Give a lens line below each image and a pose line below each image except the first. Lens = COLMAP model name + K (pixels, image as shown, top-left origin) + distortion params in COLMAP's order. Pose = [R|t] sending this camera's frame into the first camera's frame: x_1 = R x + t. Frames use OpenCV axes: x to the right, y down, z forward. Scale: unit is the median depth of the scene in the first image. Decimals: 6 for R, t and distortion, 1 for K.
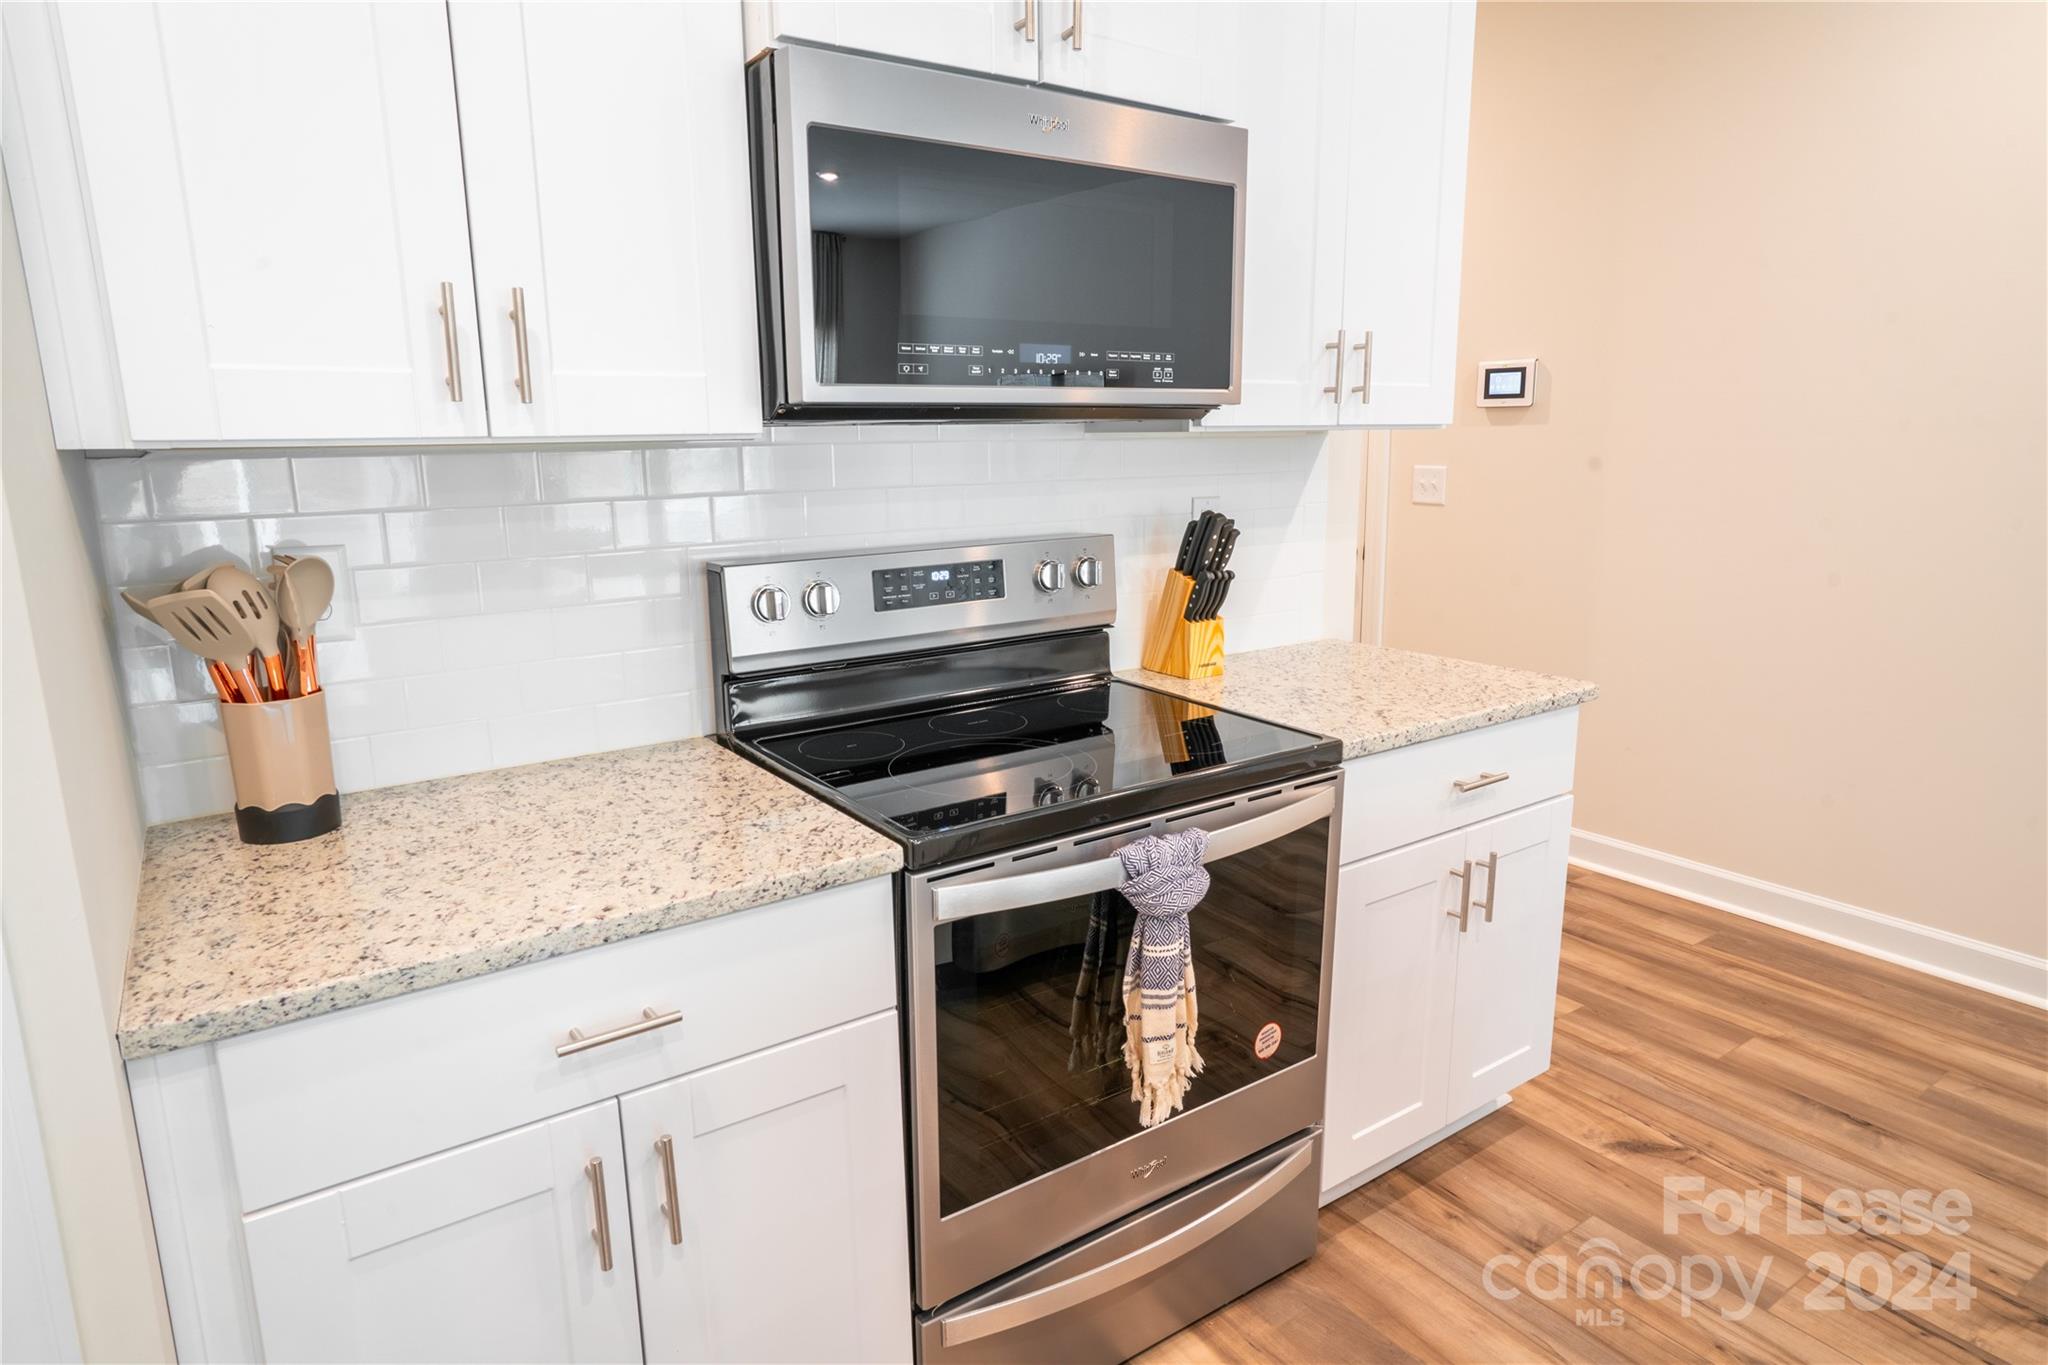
lens RADIAL K [[1167.5, 0, 1023.7], [0, 1167.5, 658.7], [0, 0, 1]] dist [-0.030512, 0.001182]
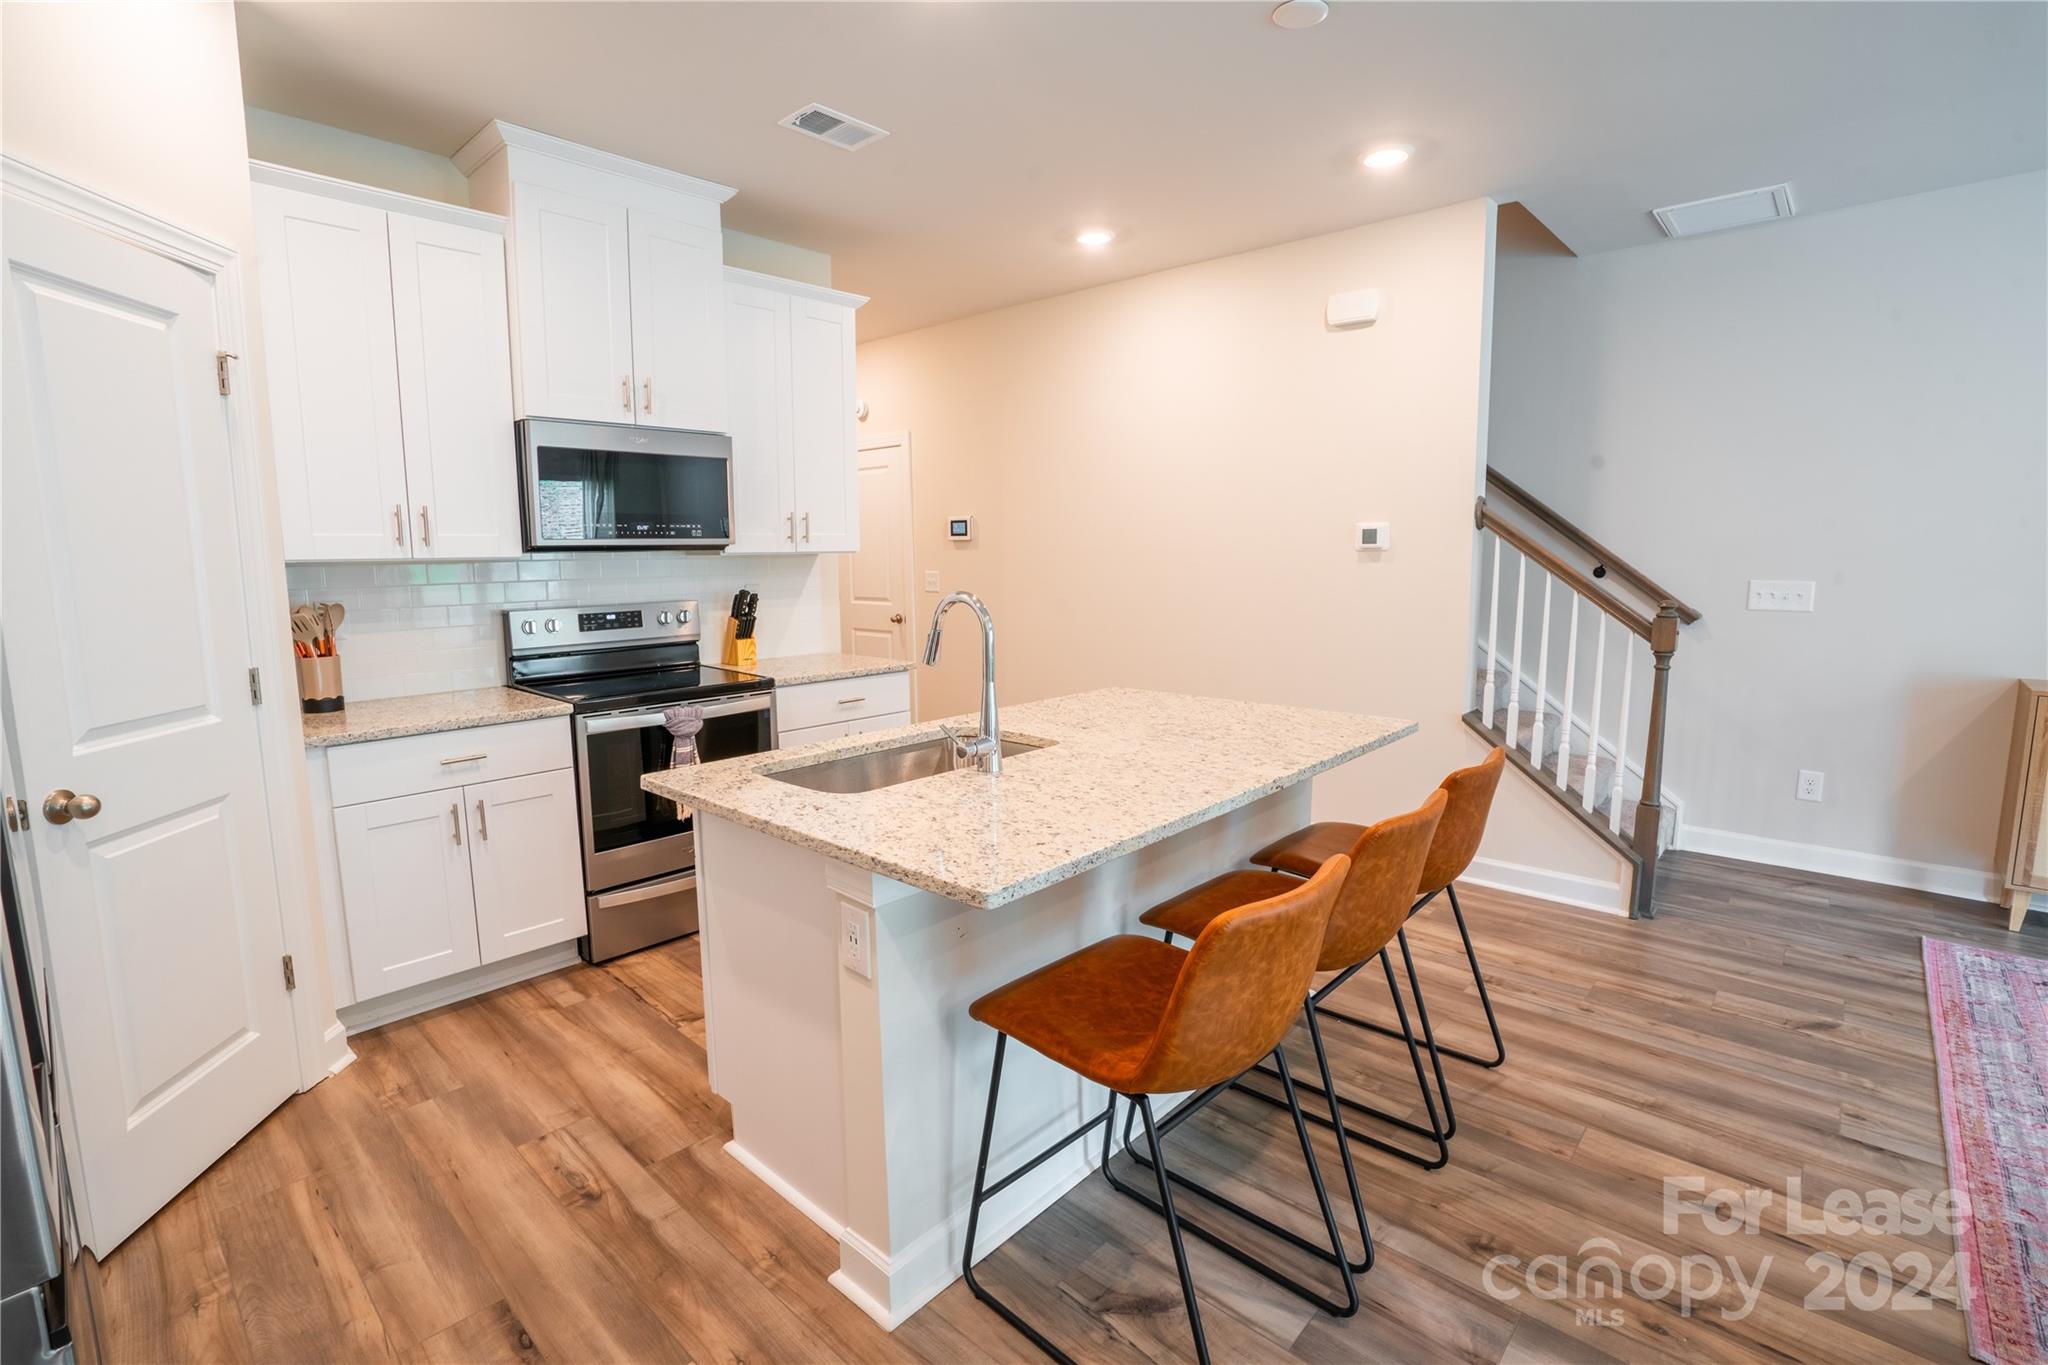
lens RADIAL K [[938.8, 0, 1013.8], [0, 938.8, 671.2], [0, 0, 1]] dist [-0.053384, 0.016815]
pose [[0.977081, -0.021208, 0.211809, 0.344908], [0.034321, 0.997702, -0.058423, 0.187109], [-0.210083, 0.064354, 0.975563, -1.048519]]
